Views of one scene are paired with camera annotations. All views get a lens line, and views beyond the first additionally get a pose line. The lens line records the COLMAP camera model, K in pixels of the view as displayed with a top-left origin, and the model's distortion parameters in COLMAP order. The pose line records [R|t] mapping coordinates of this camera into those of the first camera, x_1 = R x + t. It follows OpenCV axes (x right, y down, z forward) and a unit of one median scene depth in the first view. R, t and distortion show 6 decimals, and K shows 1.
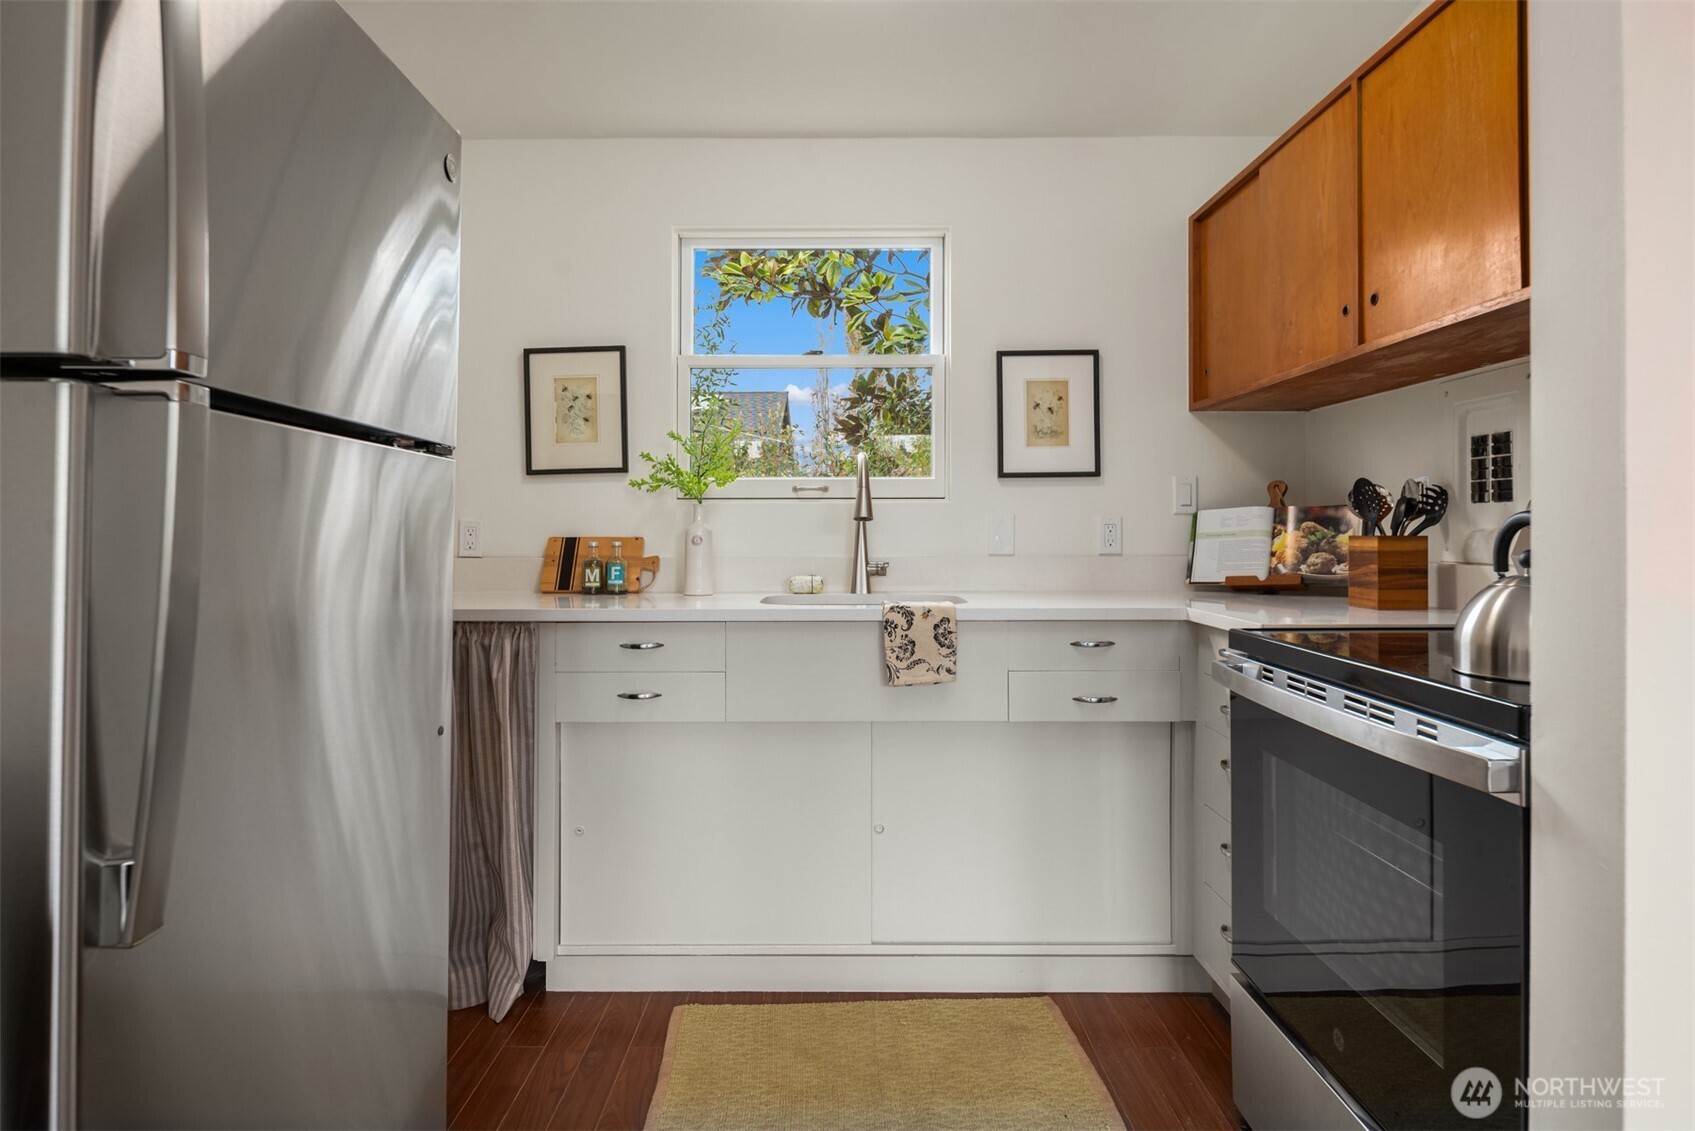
lens RADIAL K [[932.7, 0, 836.0], [0, 932.7, 498.4], [0, 0, 1]] dist [-0.002692, -0.003572]
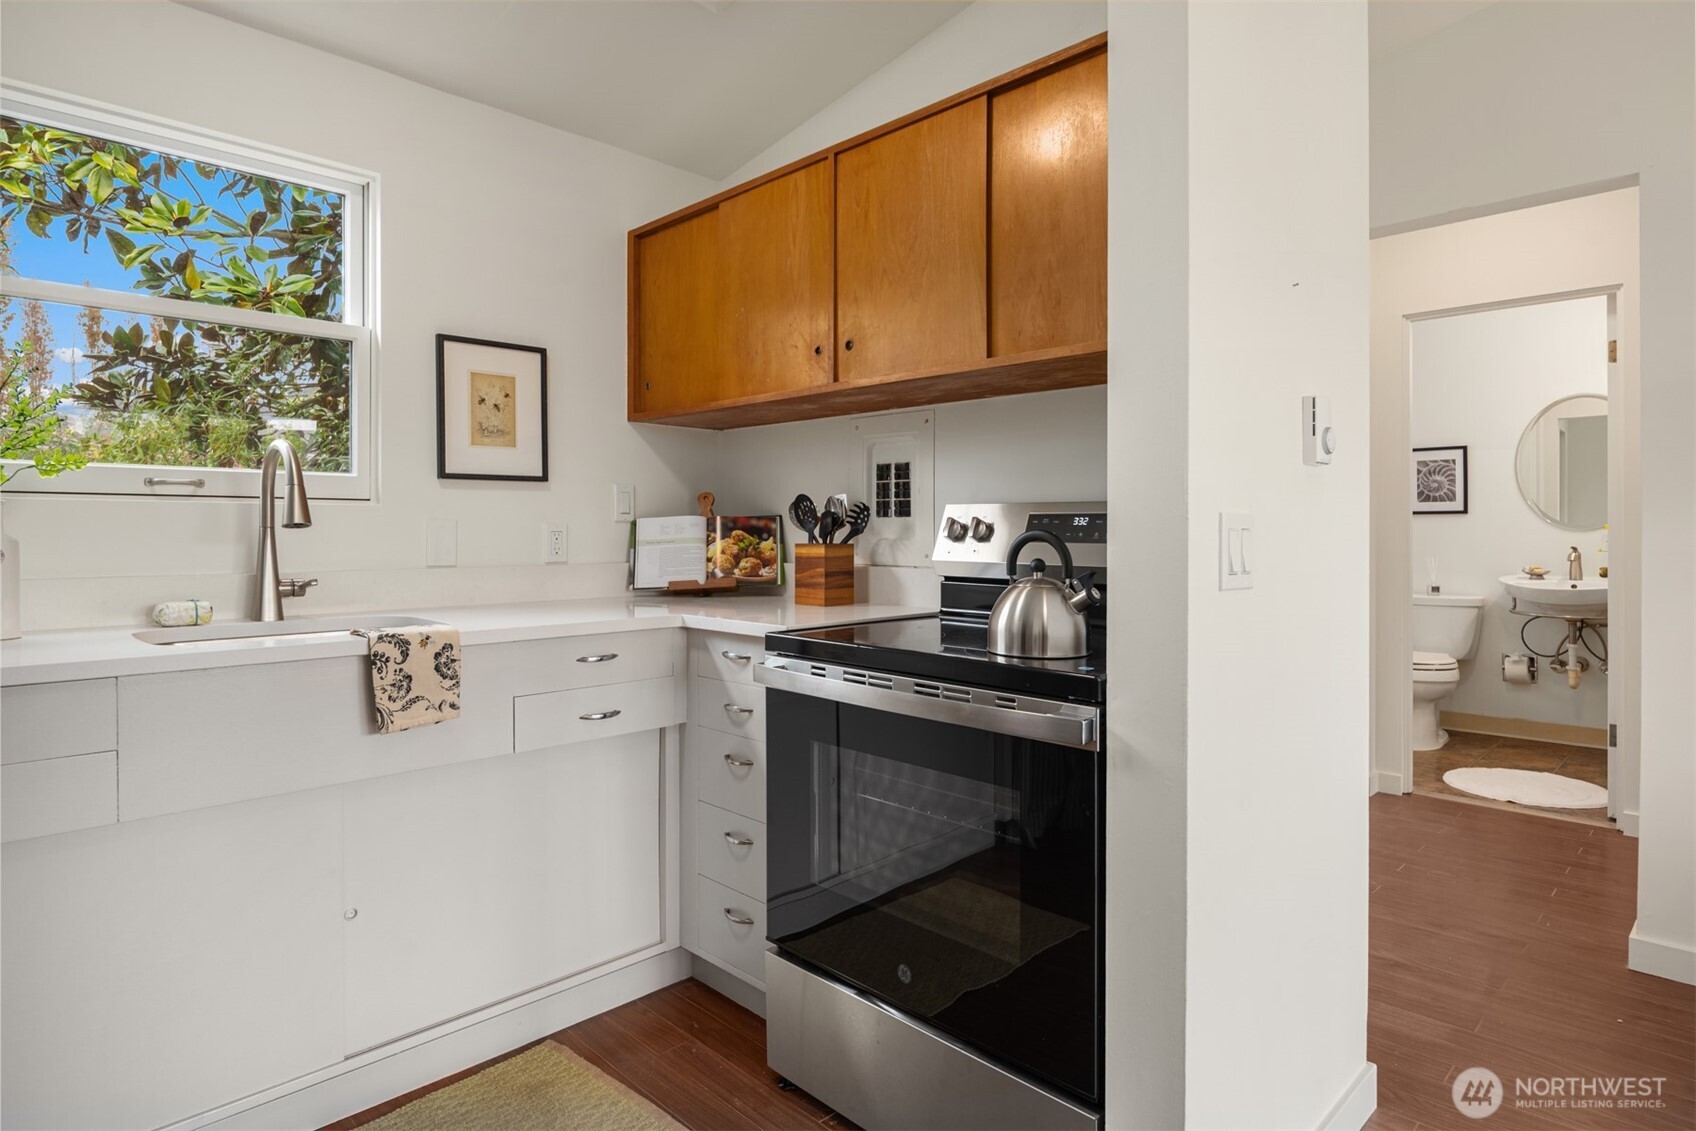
lens RADIAL K [[915.9, 0, 857.4], [0, 915.9, 519.3], [0, 0, 1]] dist [0.001110, -0.000375]
pose [[0.702857, 0.011560, 0.711237, -0.211835], [-0.027338, 0.999568, 0.010770, -0.004822], [-0.710805, -0.027014, 0.702870, 0.147765]]
